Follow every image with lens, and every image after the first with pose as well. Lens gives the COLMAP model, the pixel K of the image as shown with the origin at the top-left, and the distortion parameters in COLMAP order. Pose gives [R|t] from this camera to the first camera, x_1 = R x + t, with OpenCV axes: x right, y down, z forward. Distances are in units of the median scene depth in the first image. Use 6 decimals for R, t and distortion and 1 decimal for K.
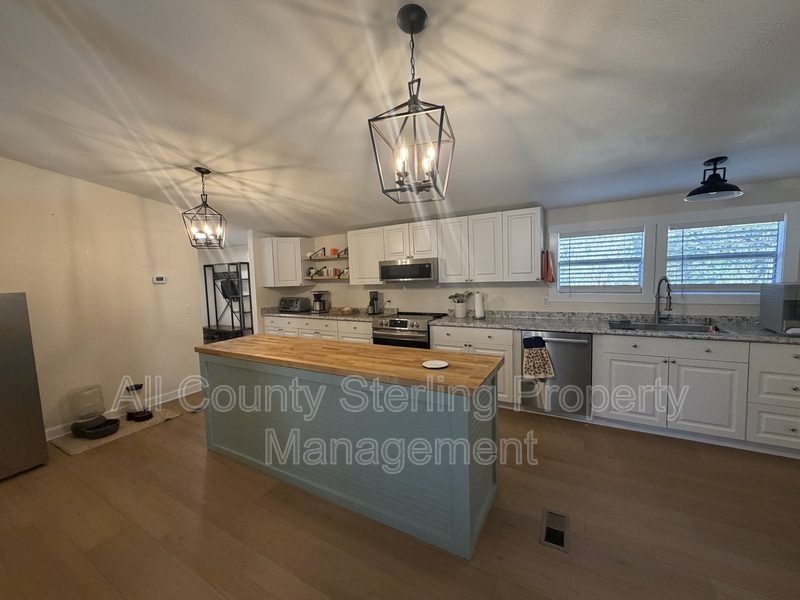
lens RADIAL K [[320.6, 0, 400.0], [0, 320.6, 300.0], [0, 0, 1]] dist [-0.025555, -0.000029]
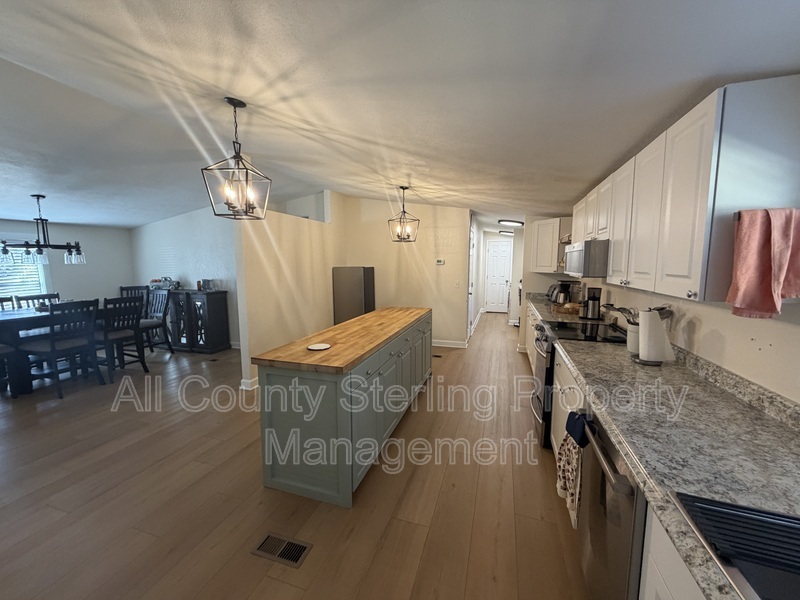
lens RADIAL K [[320.6, 0, 400.0], [0, 320.6, 300.0], [0, 0, 1]] dist [-0.025555, -0.000029]
pose [[0.213858, 0.146125, -0.965874, 1.237434], [-0.081145, 0.987989, 0.131504, -0.137236], [0.973489, 0.050253, 0.223147, 0.999508]]
